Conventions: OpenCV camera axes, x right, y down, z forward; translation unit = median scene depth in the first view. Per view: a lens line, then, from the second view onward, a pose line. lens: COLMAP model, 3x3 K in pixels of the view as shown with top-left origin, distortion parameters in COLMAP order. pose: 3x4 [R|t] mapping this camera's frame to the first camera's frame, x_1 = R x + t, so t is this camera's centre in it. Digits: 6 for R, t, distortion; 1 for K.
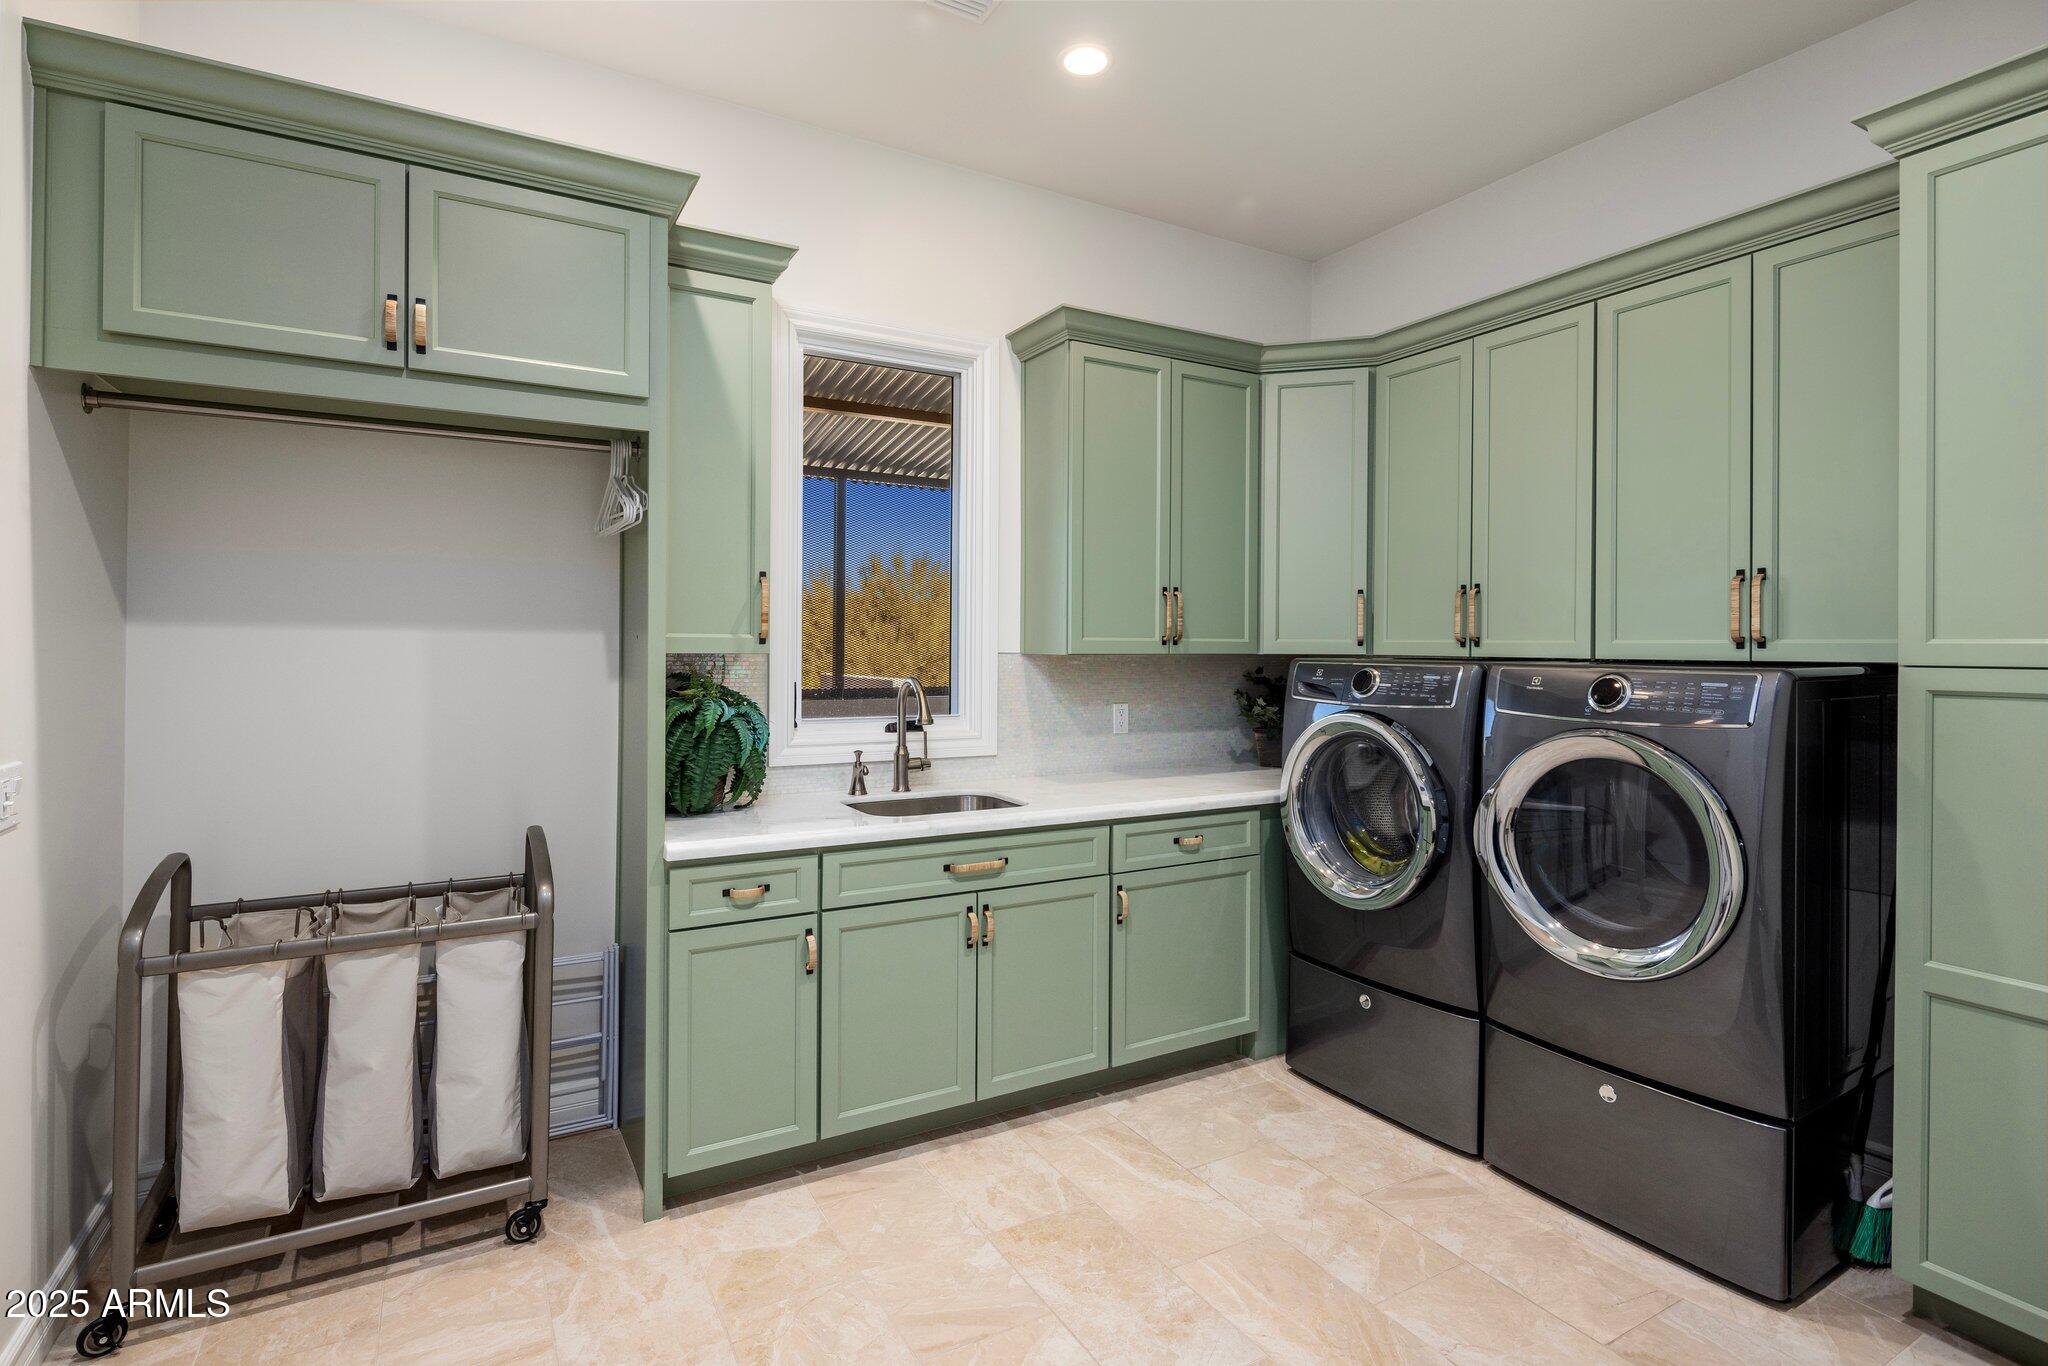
lens RADIAL K [[988.3, 0, 1014.9], [0, 988.3, 670.3], [0, 0, 1]] dist [0.002196, -0.001715]
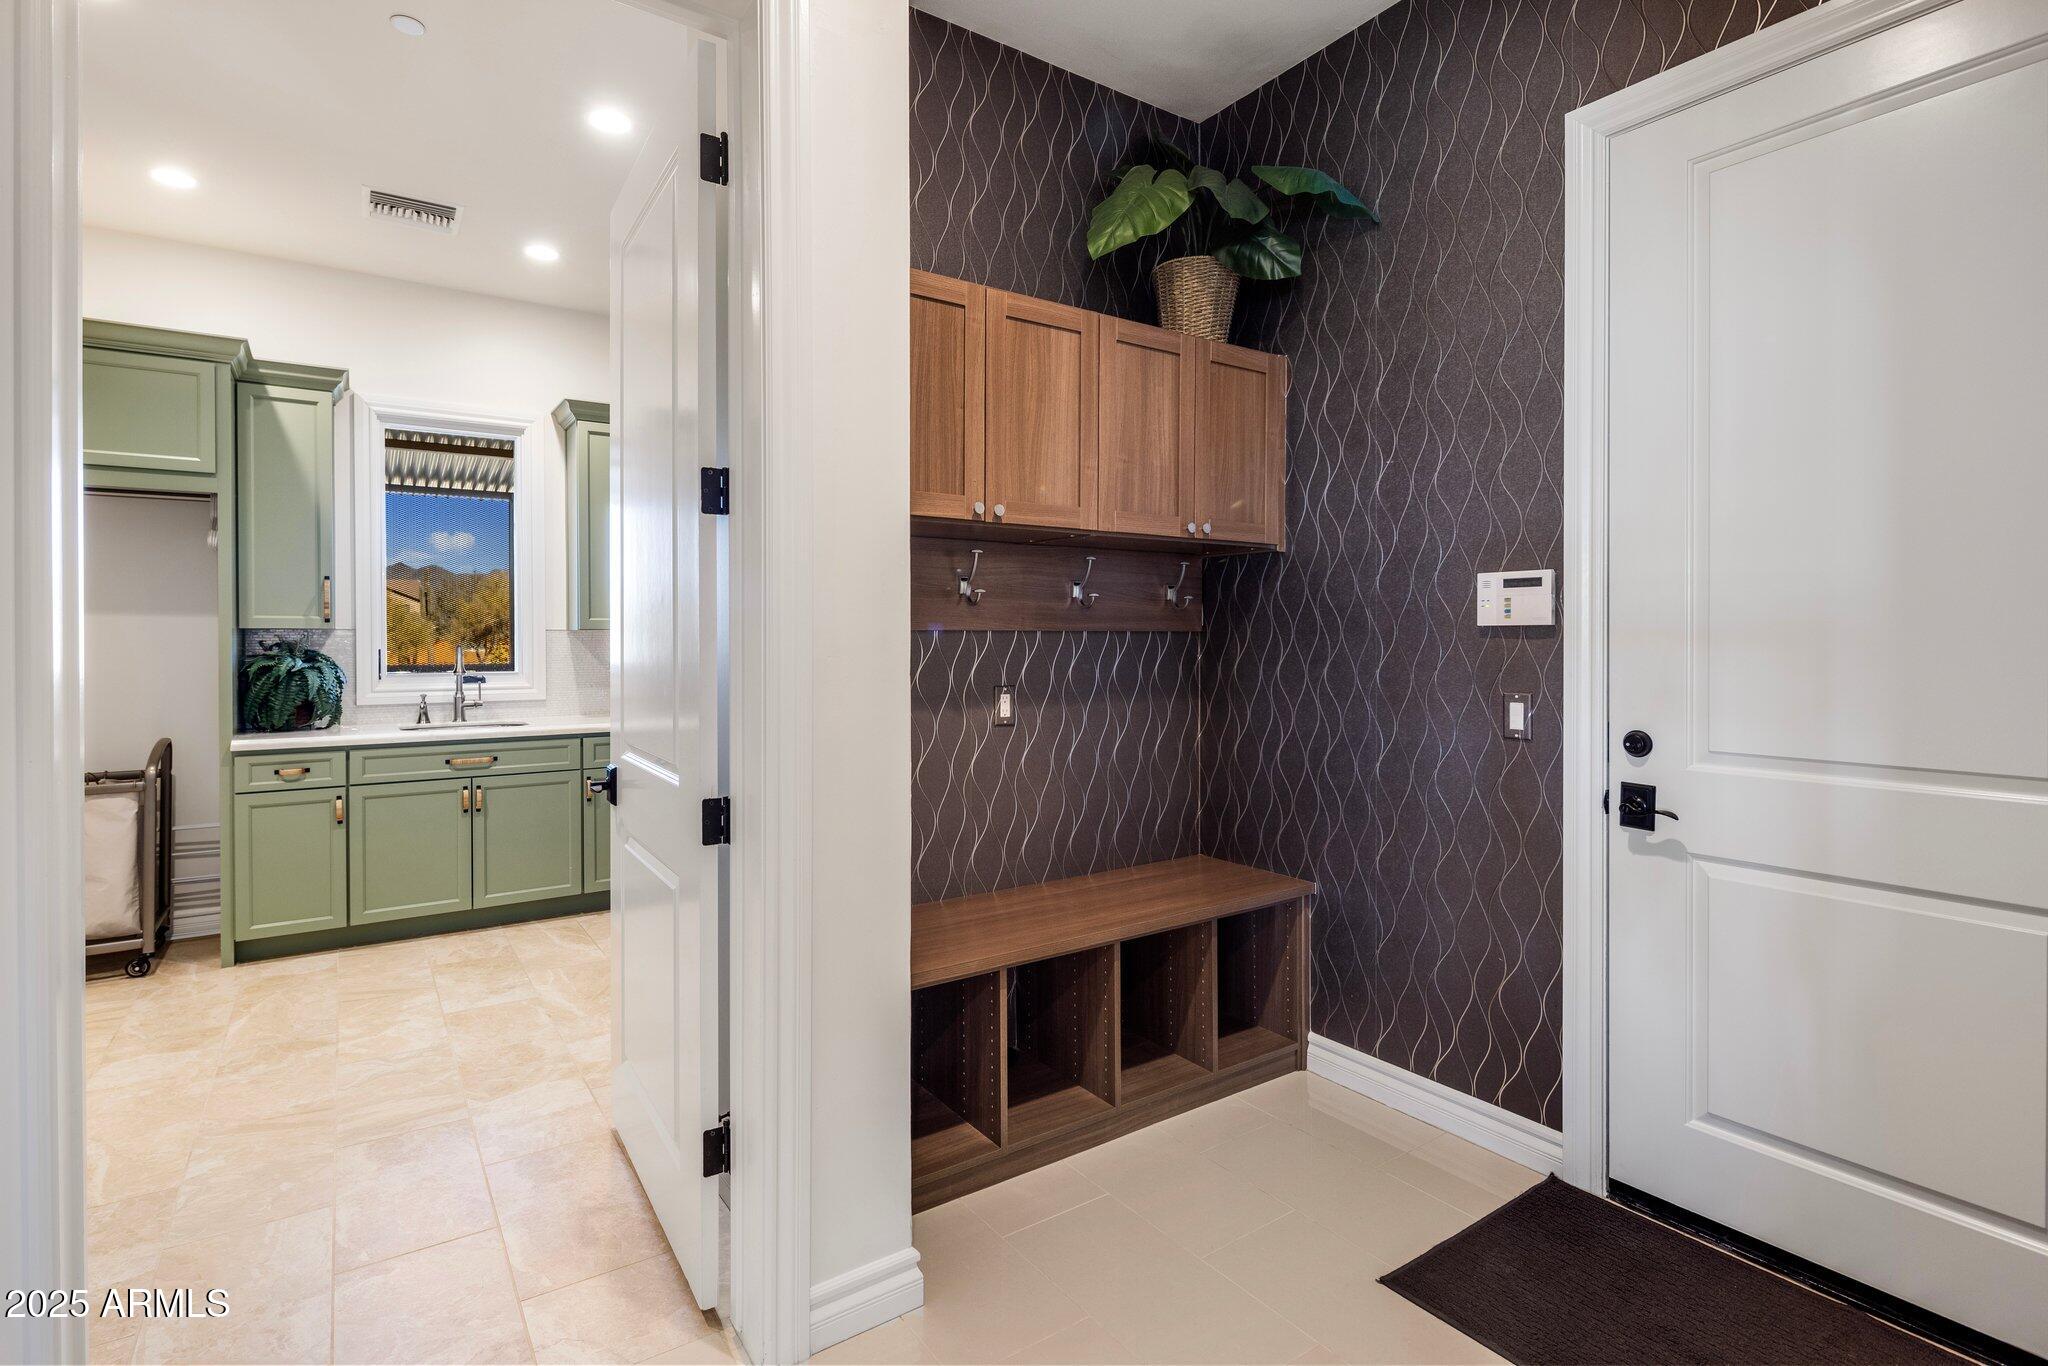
lens RADIAL K [[988.3, 0, 1031.0], [0, 988.3, 672.1], [0, 0, 1]] dist [0.002196, -0.001715]
pose [[0.996094, -0.010684, 0.087648, 0.739909], [0.010202, 0.999930, 0.005947, 0.055655], [-0.087705, -0.005029, 0.996134, -0.680454]]
